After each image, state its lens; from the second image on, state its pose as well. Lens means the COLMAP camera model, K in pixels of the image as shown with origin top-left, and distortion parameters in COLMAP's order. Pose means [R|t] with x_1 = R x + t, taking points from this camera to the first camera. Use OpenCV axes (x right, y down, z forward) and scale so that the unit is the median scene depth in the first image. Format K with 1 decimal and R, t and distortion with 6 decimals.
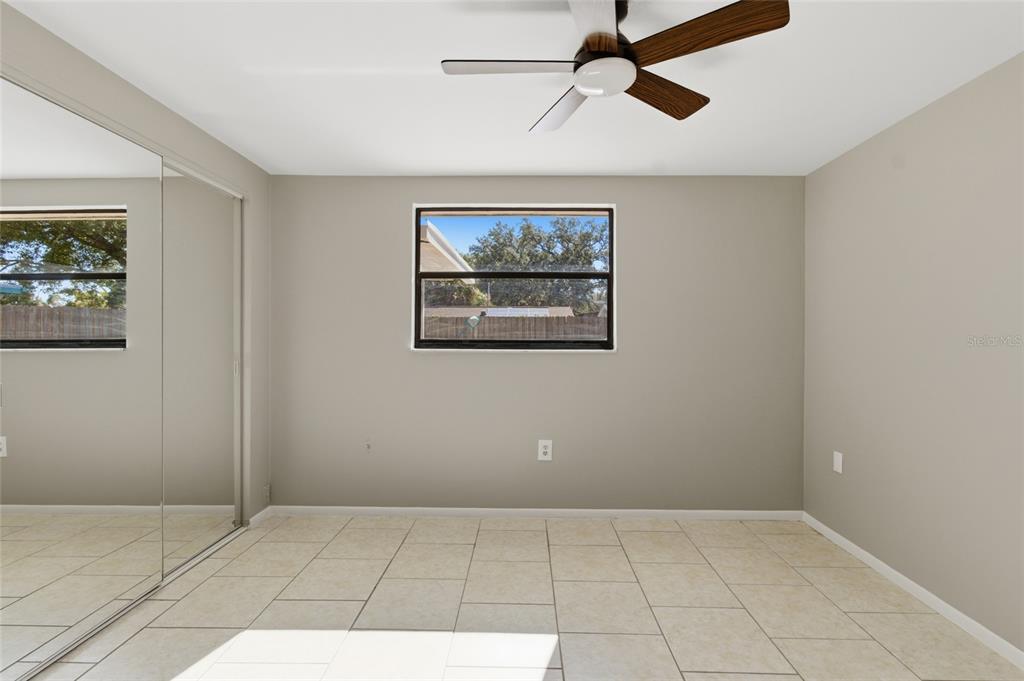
lens RADIAL K [[483.2, 0, 518.5], [0, 483.2, 343.5], [0, 0, 1]] dist [-0.028048, 0.019720]
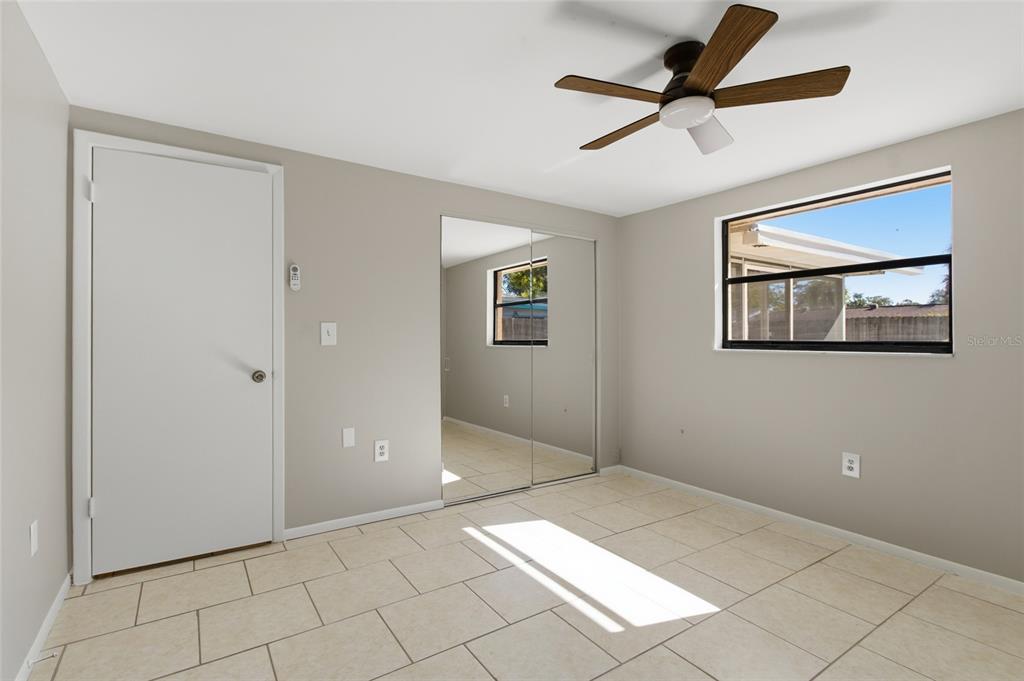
lens RADIAL K [[483.2, 0, 518.5], [0, 483.2, 343.5], [0, 0, 1]] dist [-0.028048, 0.019720]
pose [[0.580968, 0.006363, -0.813901, 0.437333], [-0.010857, 0.999941, 0.000068, 0.003744], [0.813854, 0.008797, 0.581003, -0.011251]]
